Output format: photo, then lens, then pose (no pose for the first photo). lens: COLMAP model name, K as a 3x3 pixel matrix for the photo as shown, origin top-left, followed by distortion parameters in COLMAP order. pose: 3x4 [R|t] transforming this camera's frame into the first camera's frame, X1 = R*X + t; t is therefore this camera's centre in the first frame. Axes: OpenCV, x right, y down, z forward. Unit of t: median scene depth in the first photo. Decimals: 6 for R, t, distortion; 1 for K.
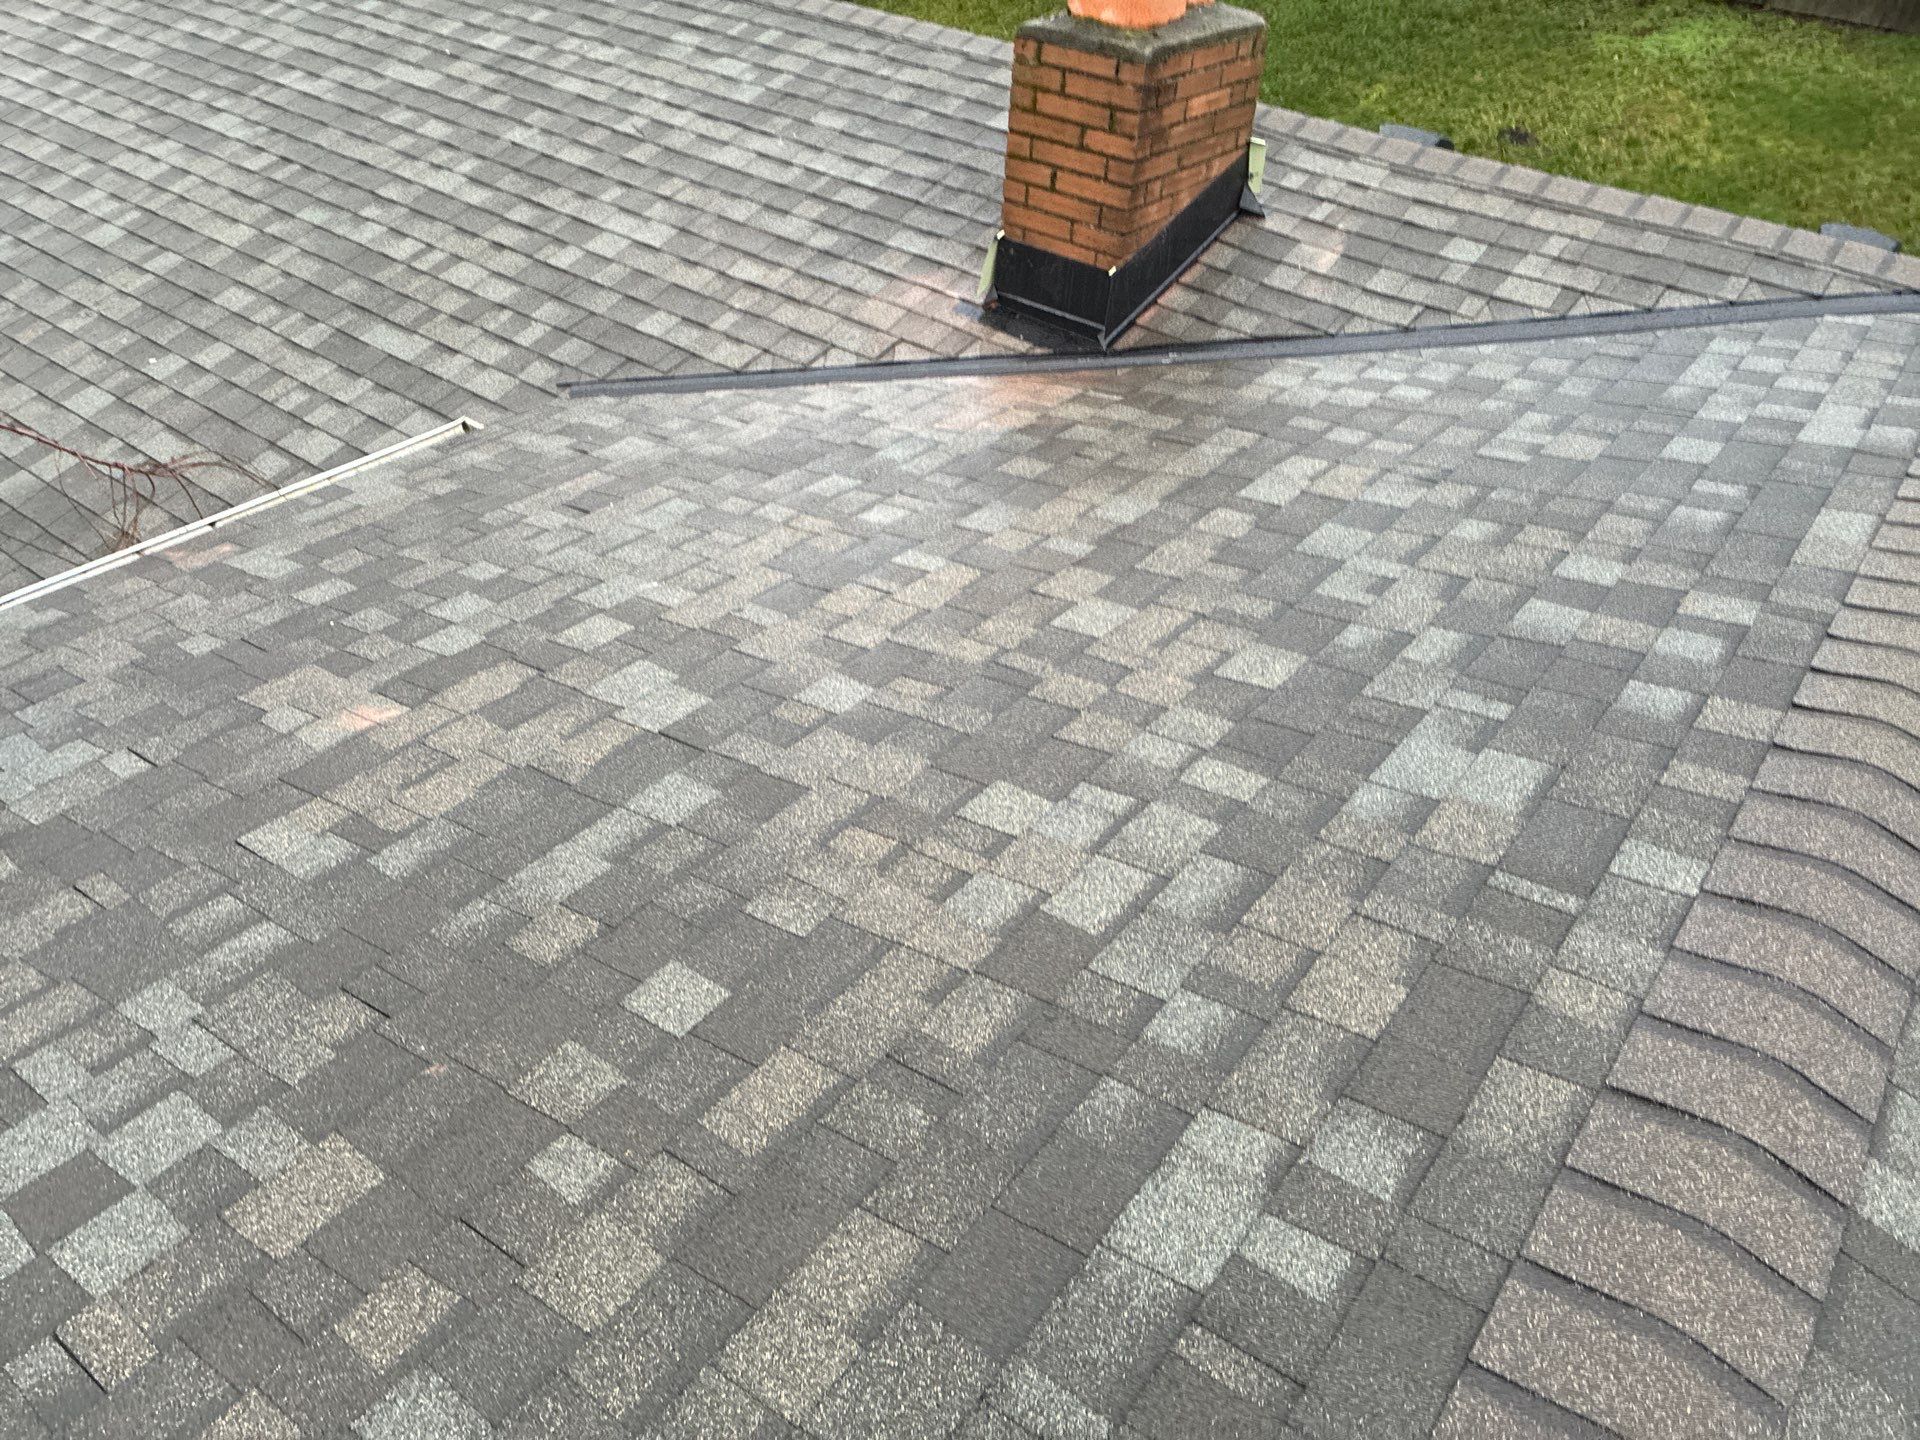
lens RADIAL K [[1462.8, 0, 945.2], [0, 1462.8, 716.5], [0, 0, 1]] dist [0.053304, -0.058797]
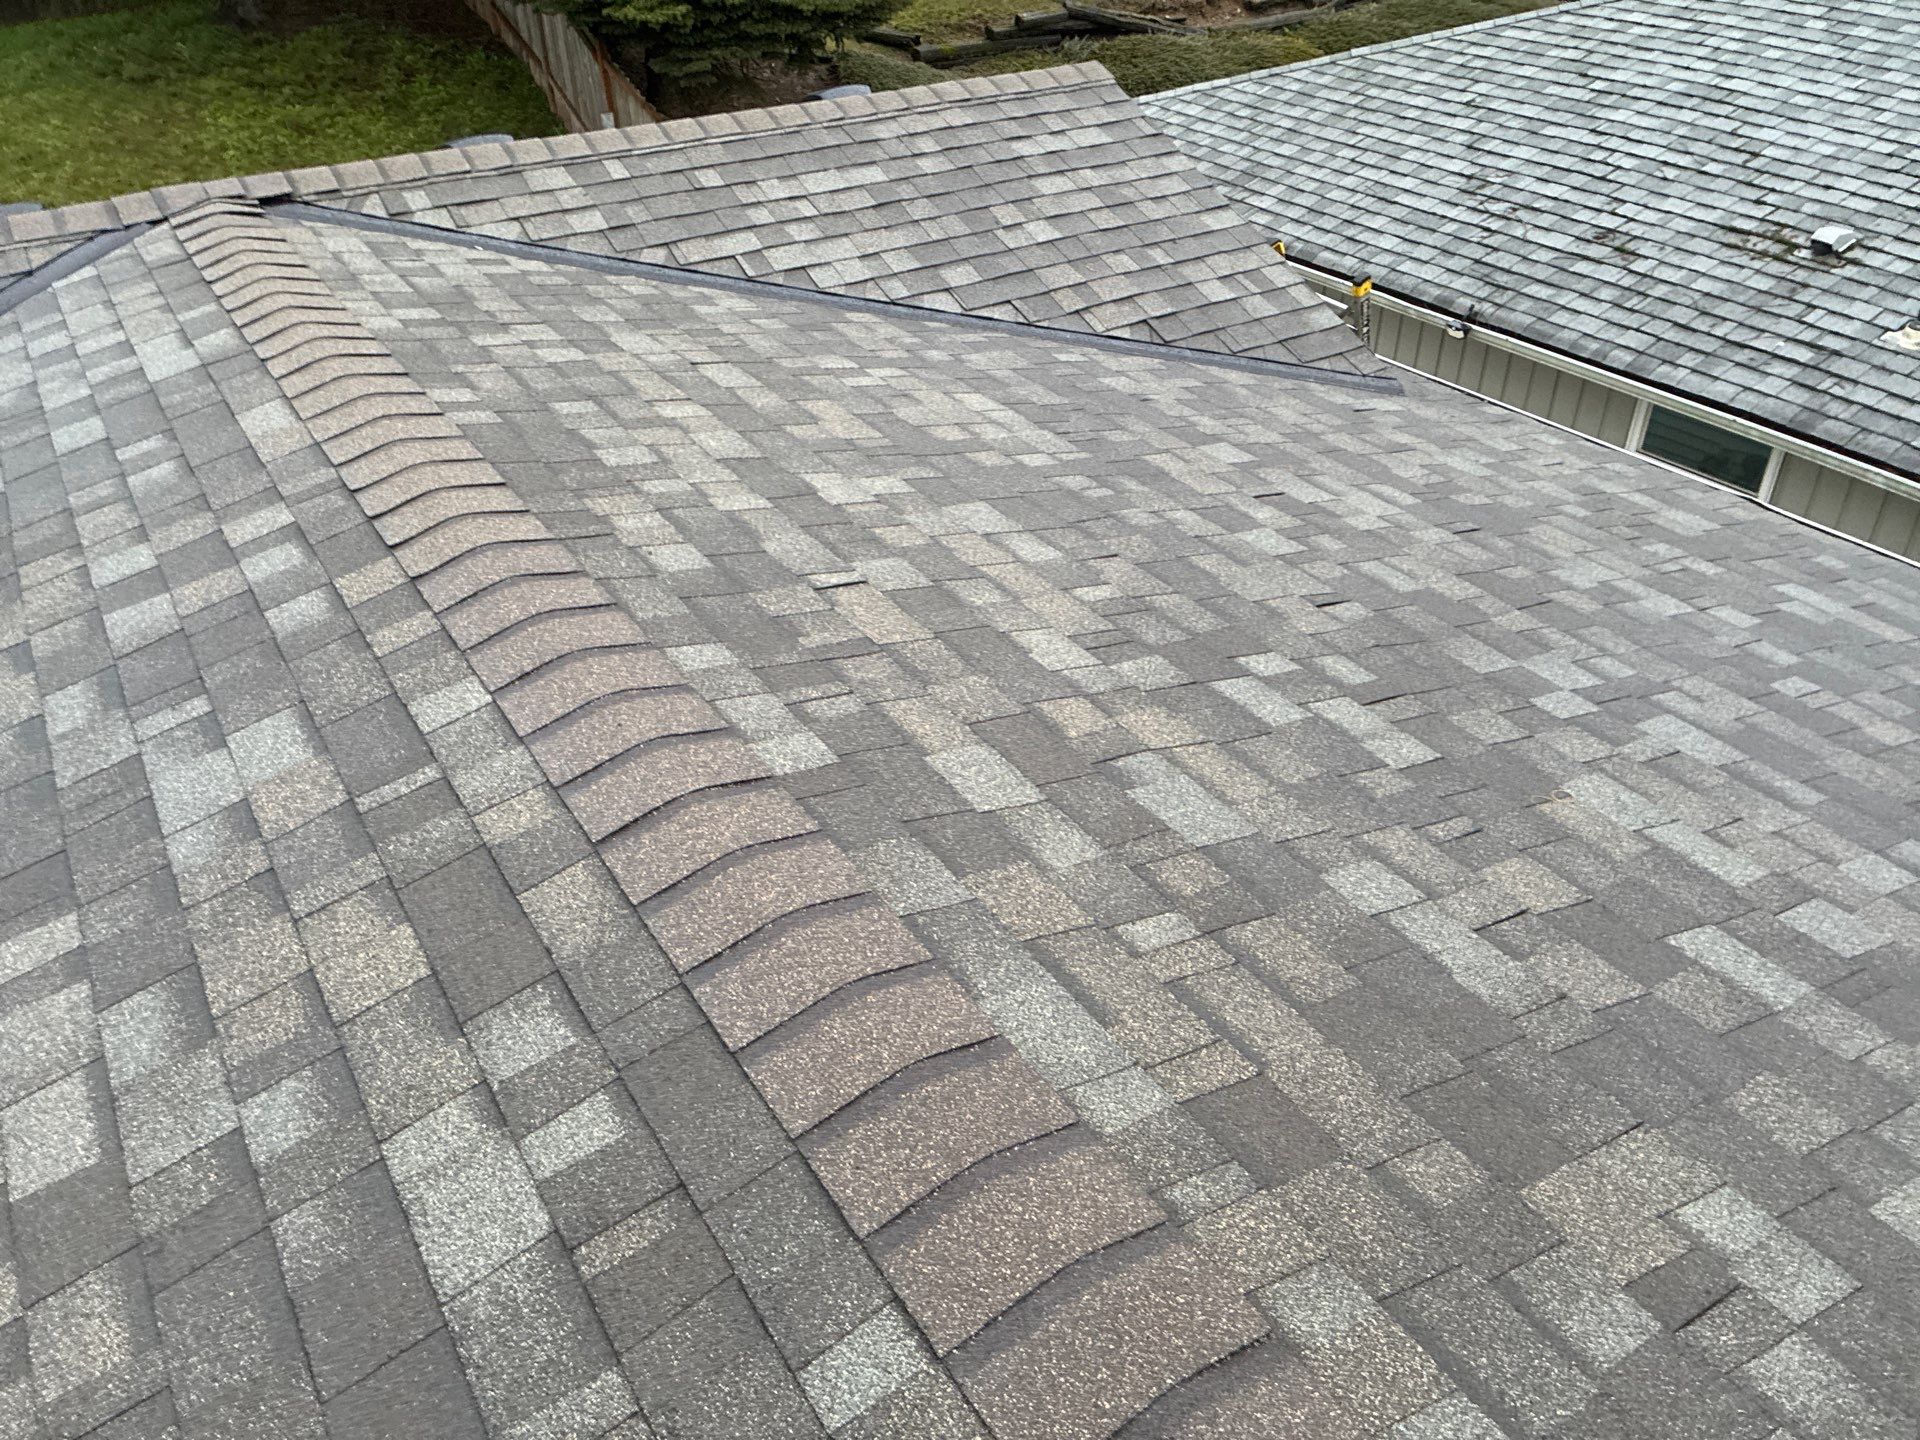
lens RADIAL K [[1462.8, 0, 945.2], [0, 1462.8, 716.5], [0, 0, 1]] dist [0.053304, -0.058797]
pose [[0.338210, -0.579559, 0.741435, -0.206838], [0.583678, 0.747202, 0.317818, -0.023682], [-0.738196, 0.325270, 0.590987, 0.074952]]
